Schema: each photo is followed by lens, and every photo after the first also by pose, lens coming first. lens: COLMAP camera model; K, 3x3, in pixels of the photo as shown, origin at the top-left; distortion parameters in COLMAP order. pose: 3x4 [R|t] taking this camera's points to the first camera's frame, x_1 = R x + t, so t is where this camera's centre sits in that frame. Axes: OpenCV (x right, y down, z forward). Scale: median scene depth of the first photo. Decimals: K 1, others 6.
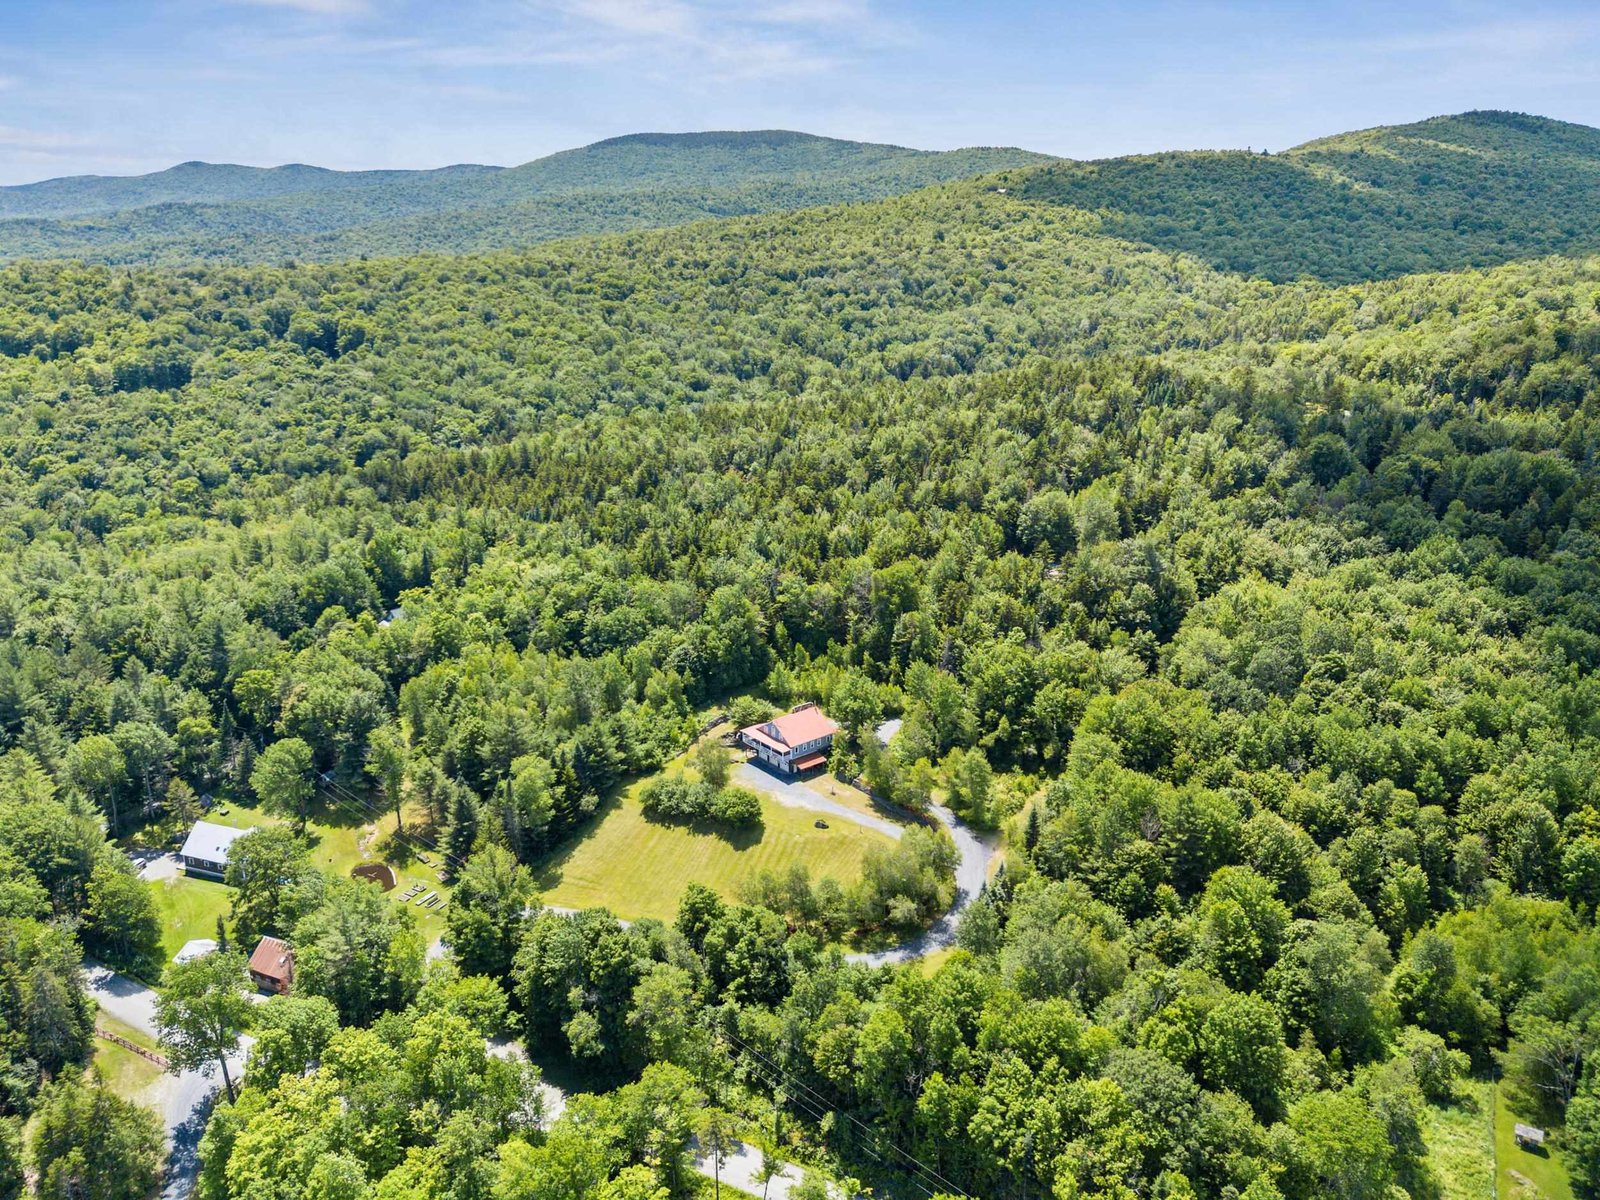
lens RADIAL K [[1171.5, 0, 802.5], [0, 1171.5, 578.7], [0, 0, 1]] dist [0.074814, -0.063091]
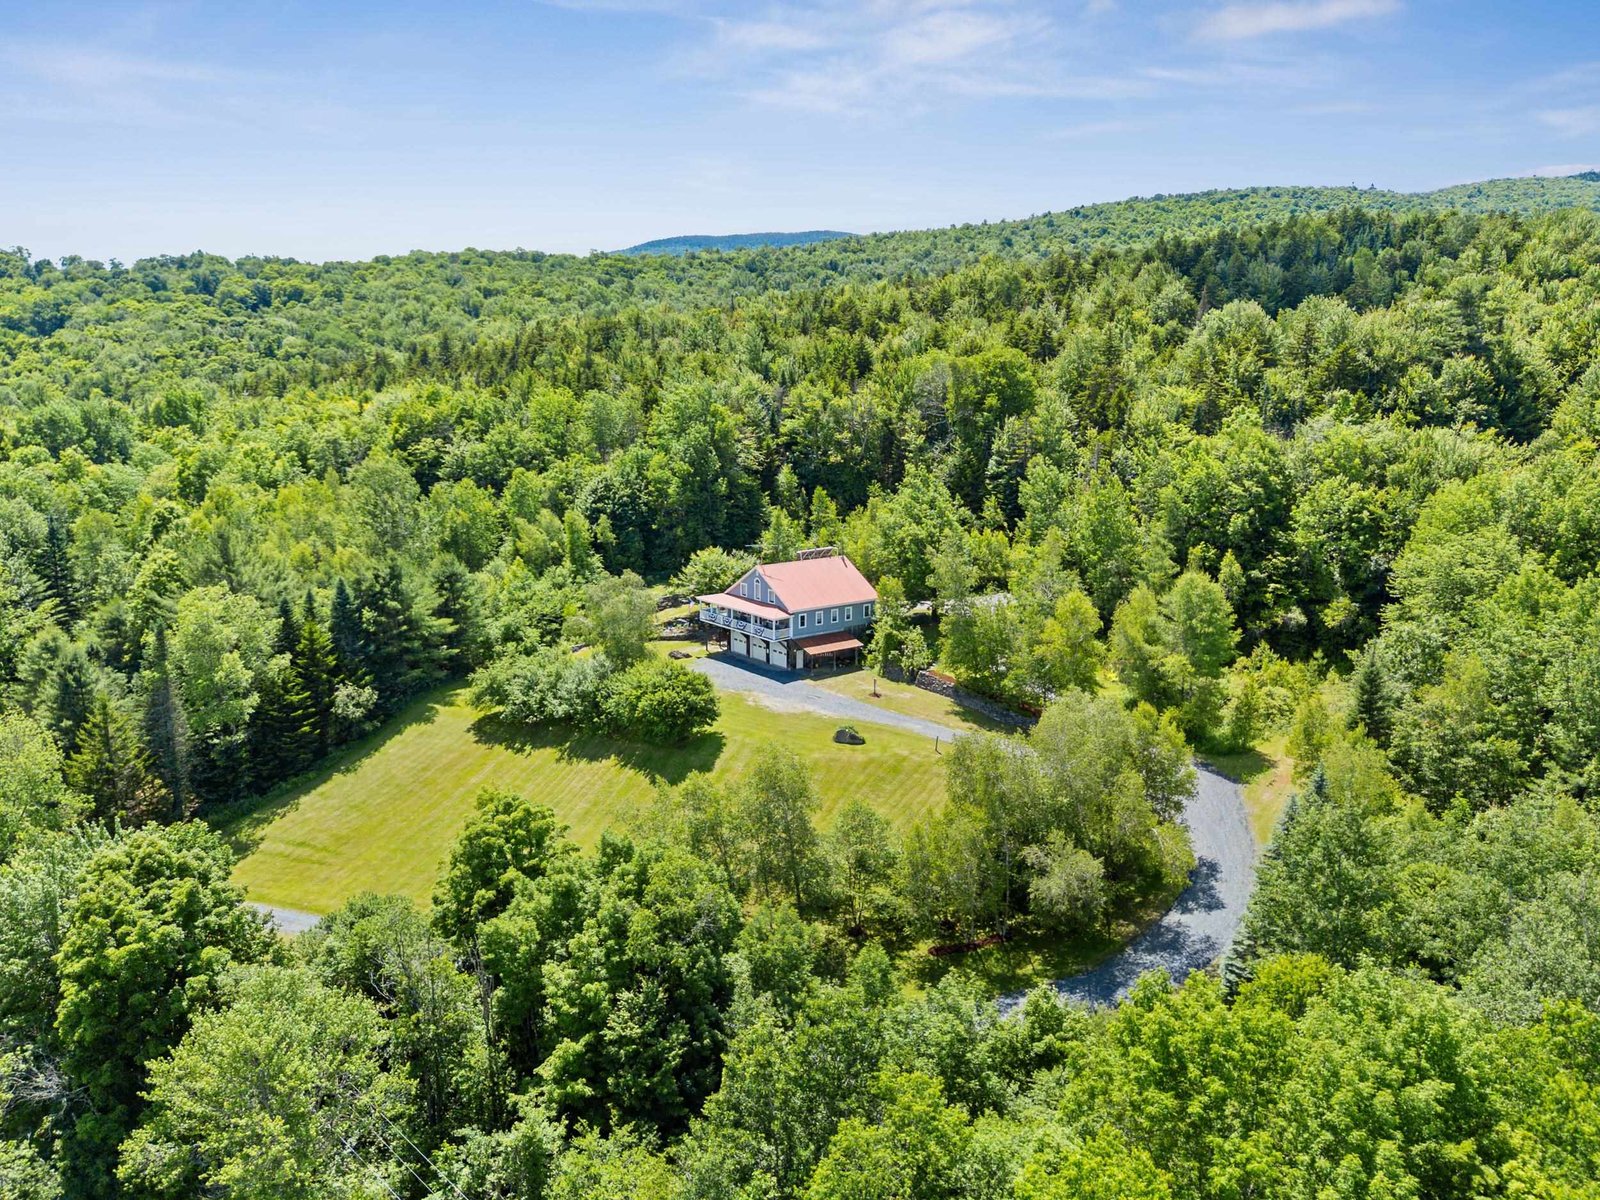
lens RADIAL K [[1244.4, 0, 798.6], [0, 1244.4, 575.2], [0, 0, 1]] dist [0.084465, -0.070840]
pose [[0.999147, 0.004358, -0.041066, 0.015160], [-0.008555, 0.994687, -0.102585, 0.185385], [0.040400, 0.102849, 0.993876, 0.488898]]
